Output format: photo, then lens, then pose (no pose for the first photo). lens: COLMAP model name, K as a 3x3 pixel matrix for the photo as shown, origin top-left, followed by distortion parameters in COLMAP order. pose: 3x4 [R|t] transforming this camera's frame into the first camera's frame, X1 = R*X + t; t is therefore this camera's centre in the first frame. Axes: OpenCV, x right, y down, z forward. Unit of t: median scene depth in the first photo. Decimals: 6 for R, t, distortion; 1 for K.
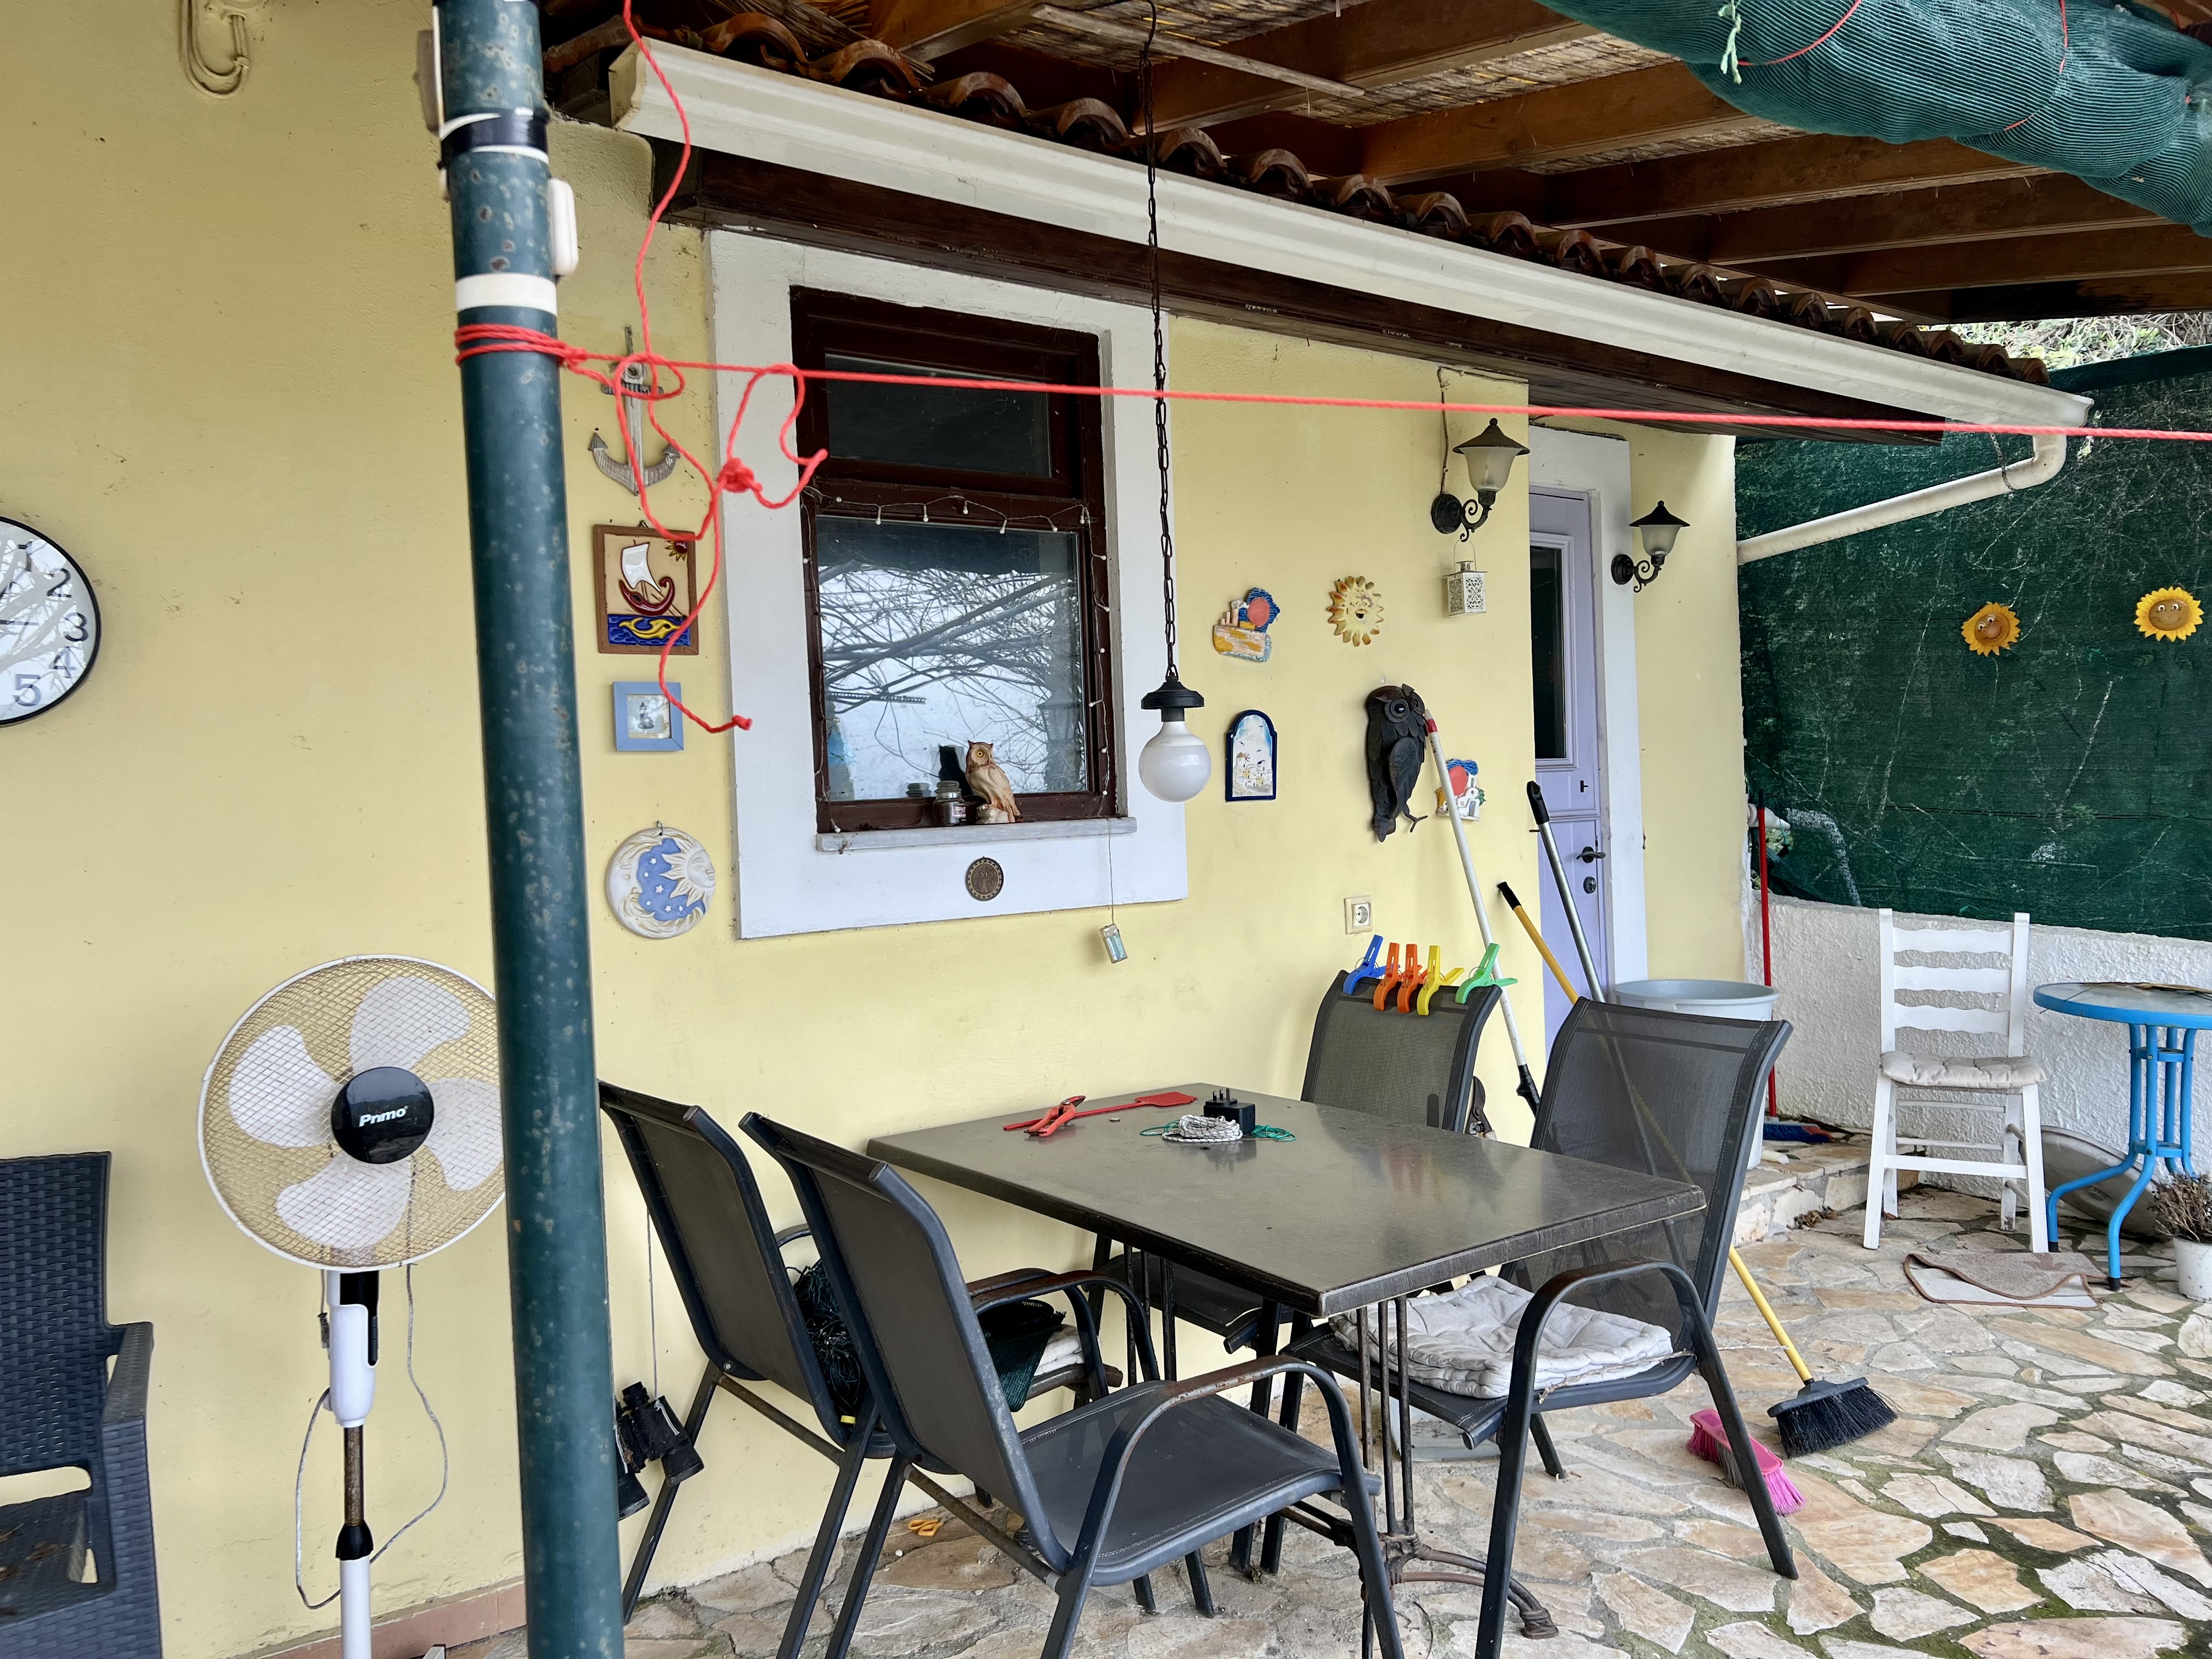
lens RADIAL K [[1702.9, 0, 1106.0], [0, 1702.9, 829.5], [0, 0, 1]] dist [0.002175, -0.001303]
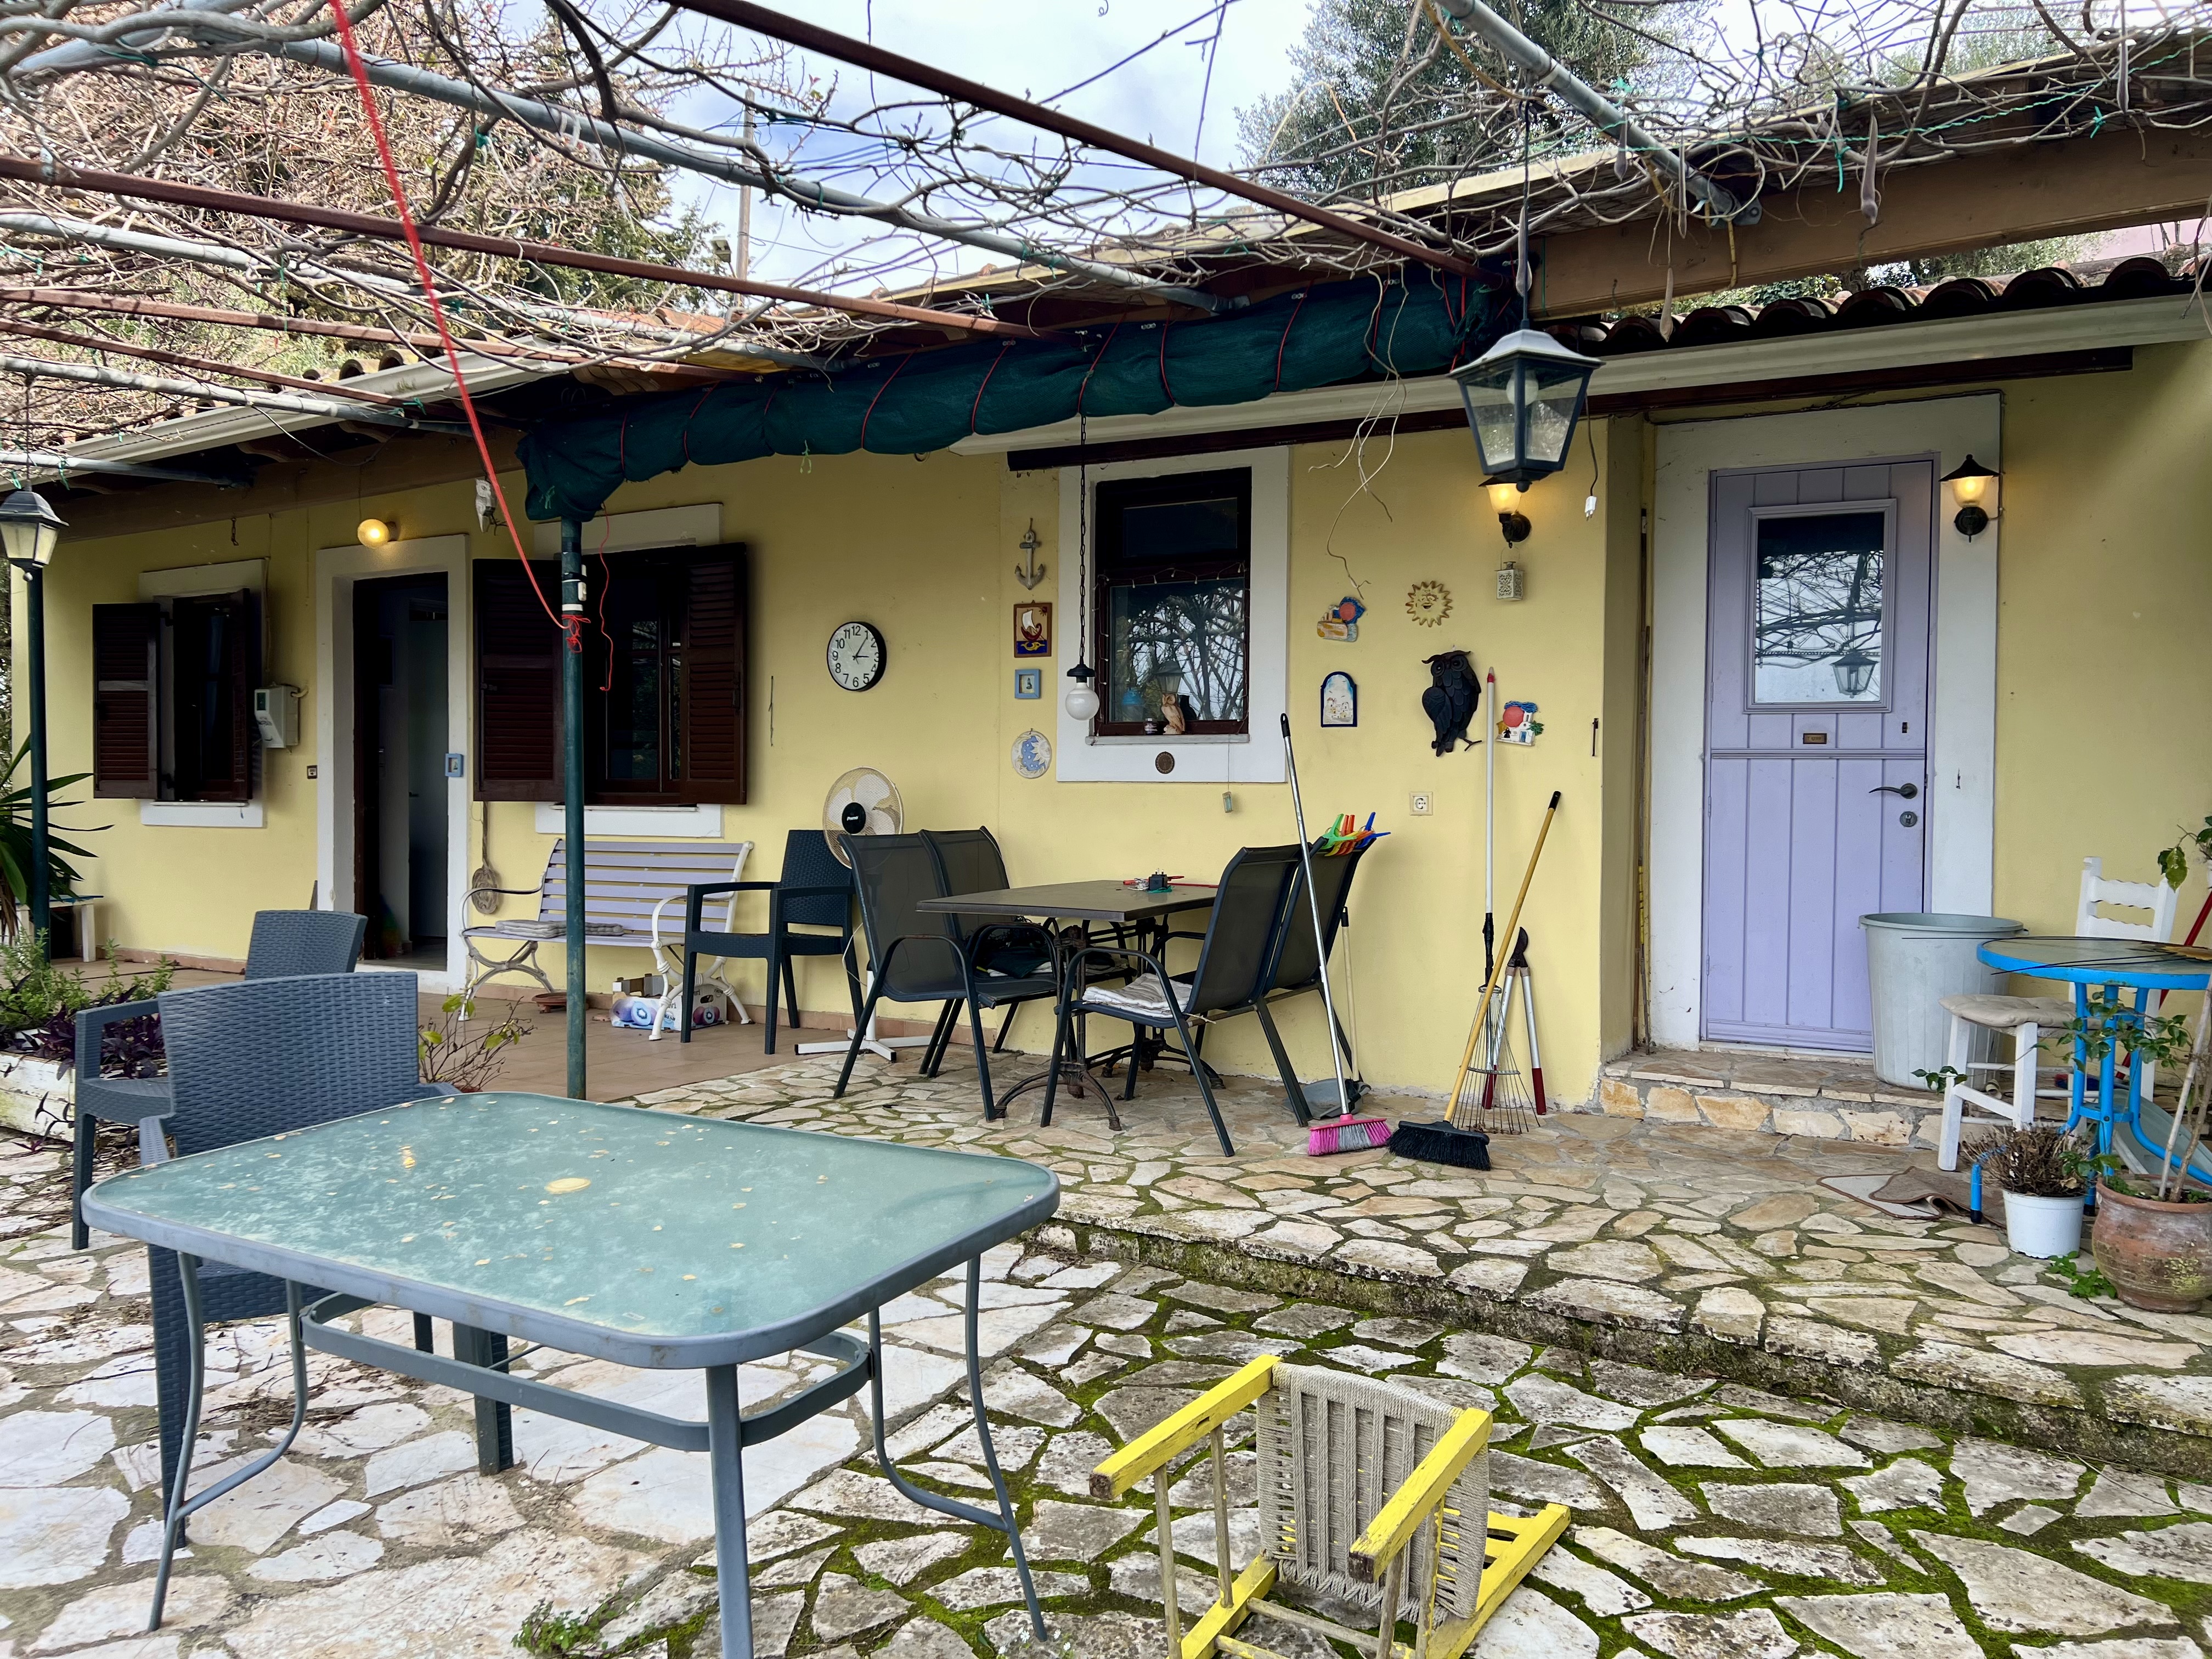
lens RADIAL K [[1750.5, 0, 1106.0], [0, 1750.5, 829.5], [0, 0, 1]] dist [0.083299, -0.001817]
pose [[0.359789, 0.059409, -0.931140, 1.705859], [-0.044707, 0.997922, 0.046395, 0.014577], [0.931962, 0.024936, 0.361697, 0.191358]]
